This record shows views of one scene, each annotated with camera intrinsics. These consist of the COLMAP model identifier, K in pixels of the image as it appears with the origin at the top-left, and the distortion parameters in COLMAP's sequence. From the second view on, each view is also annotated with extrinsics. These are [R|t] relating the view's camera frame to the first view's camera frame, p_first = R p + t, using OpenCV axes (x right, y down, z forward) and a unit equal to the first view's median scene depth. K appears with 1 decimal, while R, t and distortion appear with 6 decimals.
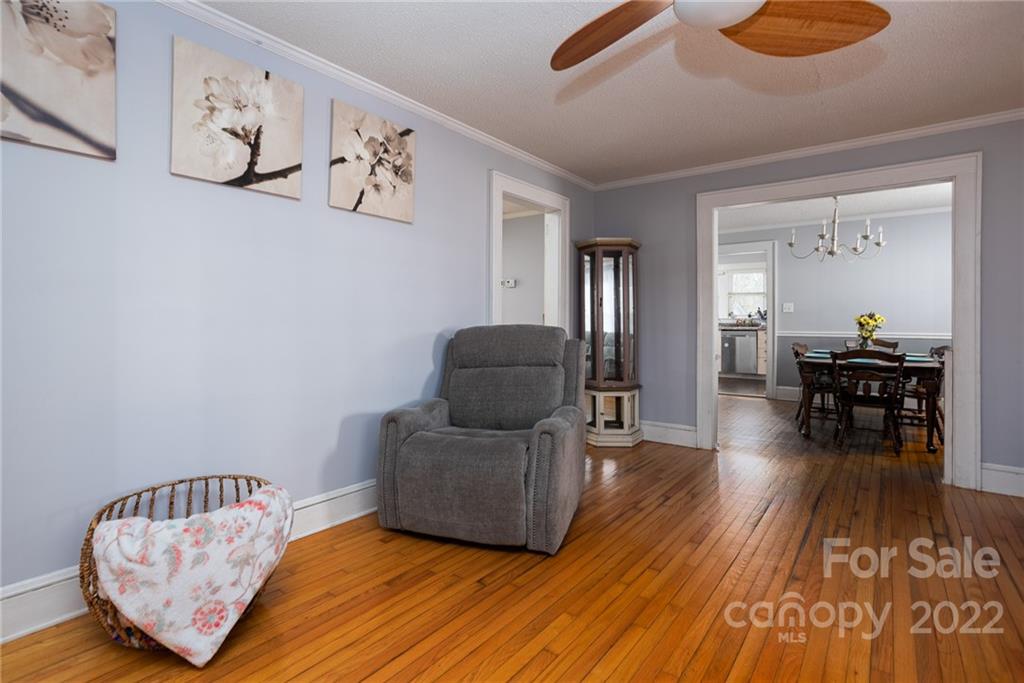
lens RADIAL K [[502.1, 0, 516.0], [0, 502.1, 318.7], [0, 0, 1]] dist [0.000579, 0.000185]
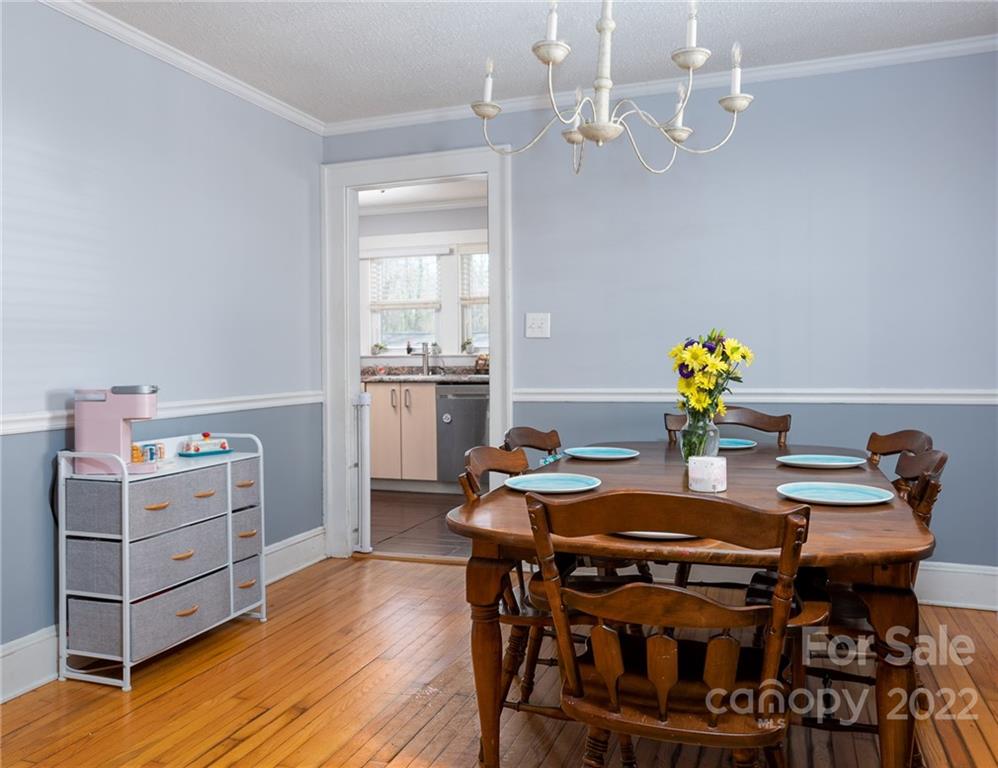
lens RADIAL K [[795.6, 0, 499.2], [0, 795.6, 380.4], [0, 0, 1]] dist [0.001958, 0.000546]
pose [[0.956690, -0.024166, 0.290103, 0.539750], [0.015676, 0.999379, 0.031552, -0.000181], [-0.290686, -0.025637, 0.956475, 0.698190]]
